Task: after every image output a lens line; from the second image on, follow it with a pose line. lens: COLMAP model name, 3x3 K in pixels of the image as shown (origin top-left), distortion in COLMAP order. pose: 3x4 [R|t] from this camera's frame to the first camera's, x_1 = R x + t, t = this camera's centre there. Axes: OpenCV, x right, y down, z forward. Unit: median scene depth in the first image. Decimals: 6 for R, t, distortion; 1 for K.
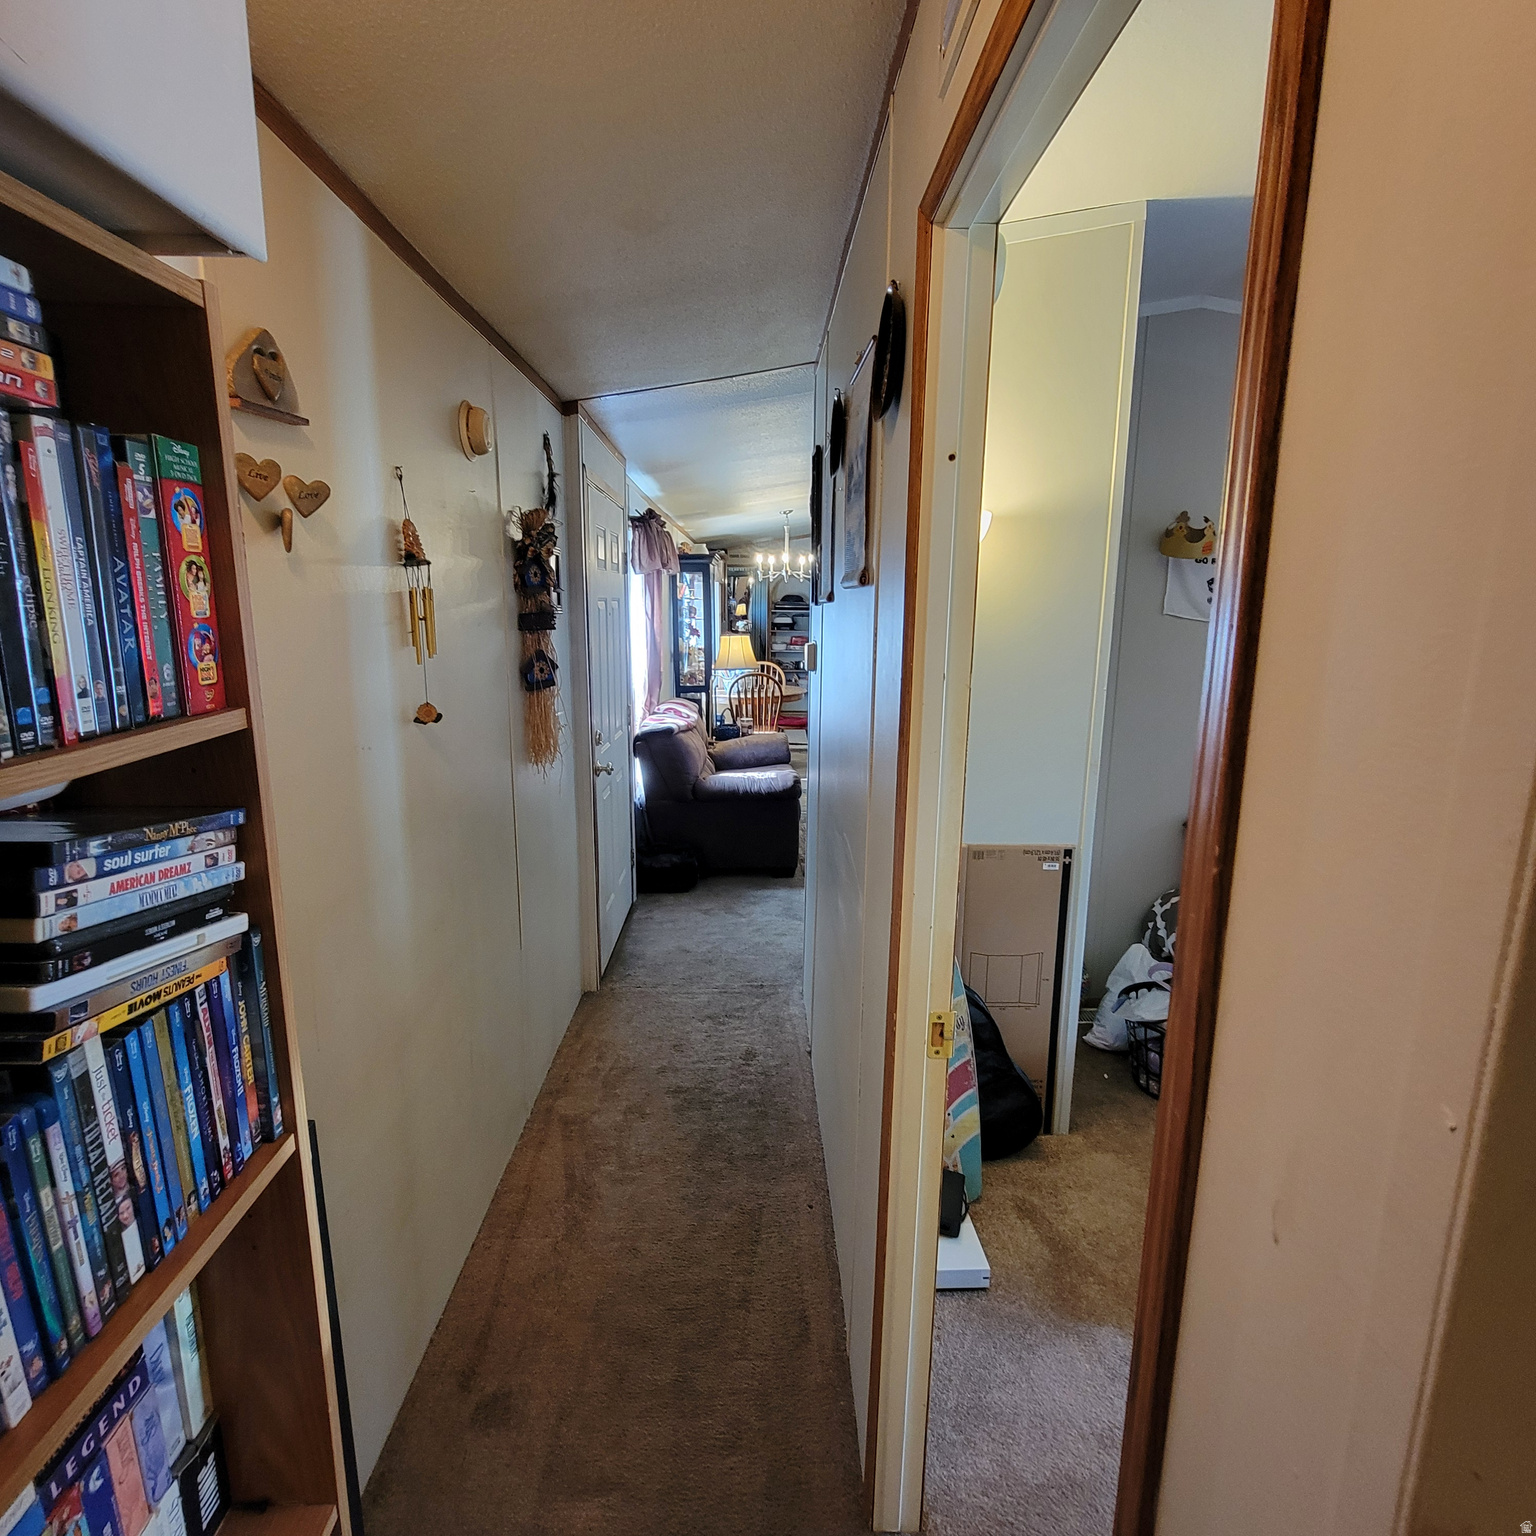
lens RADIAL K [[837.7, 0, 772.1], [0, 837.7, 764.0], [0, 0, 1]] dist [-0.006186, 0.000710]
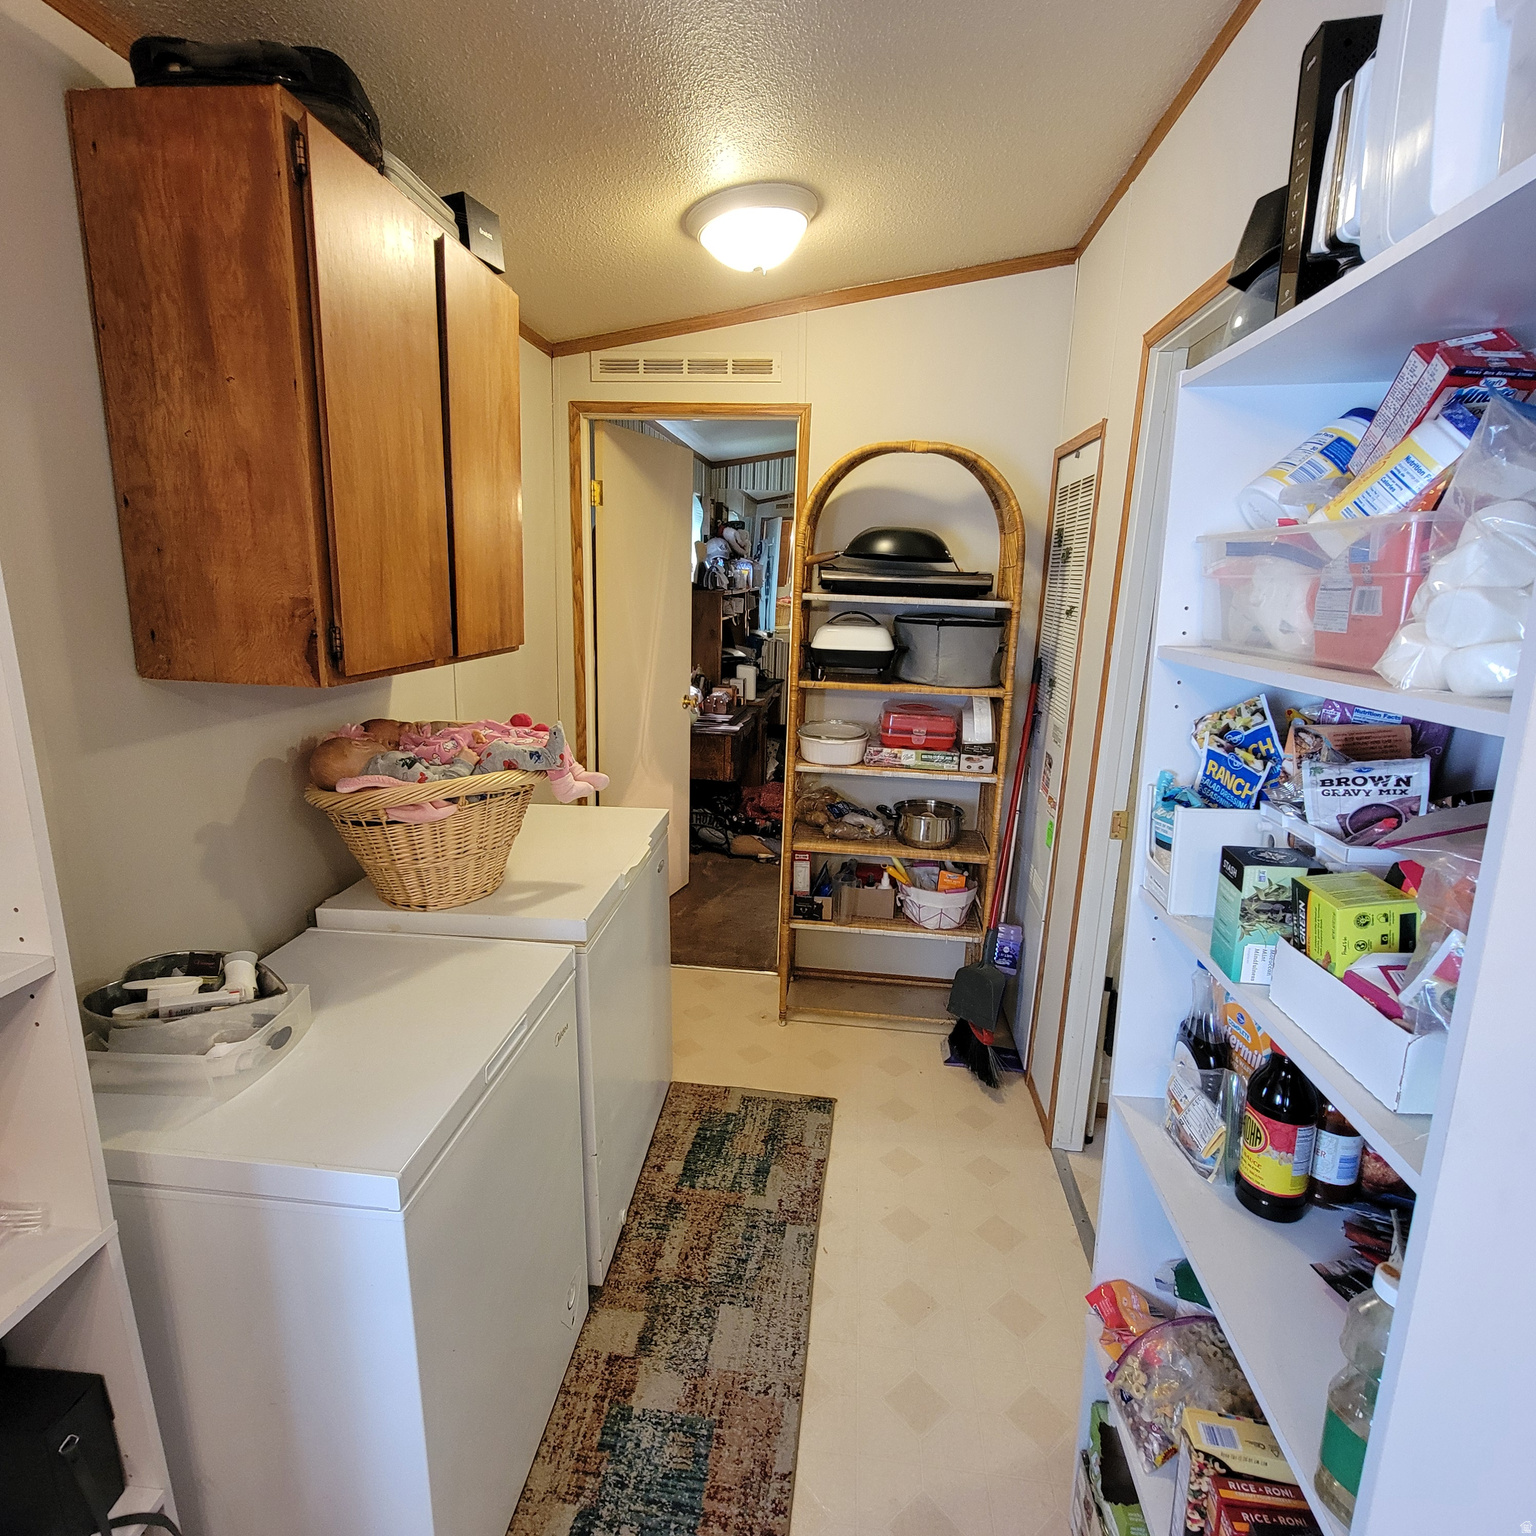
lens RADIAL K [[837.7, 0, 772.1], [0, 837.7, 764.0], [0, 0, 1]] dist [-0.006186, 0.000710]
pose [[0.992837, 0.047613, -0.109579, 0.018195], [-0.044628, 0.998567, 0.029542, -0.142954], [0.110828, -0.024440, 0.993539, 0.767165]]
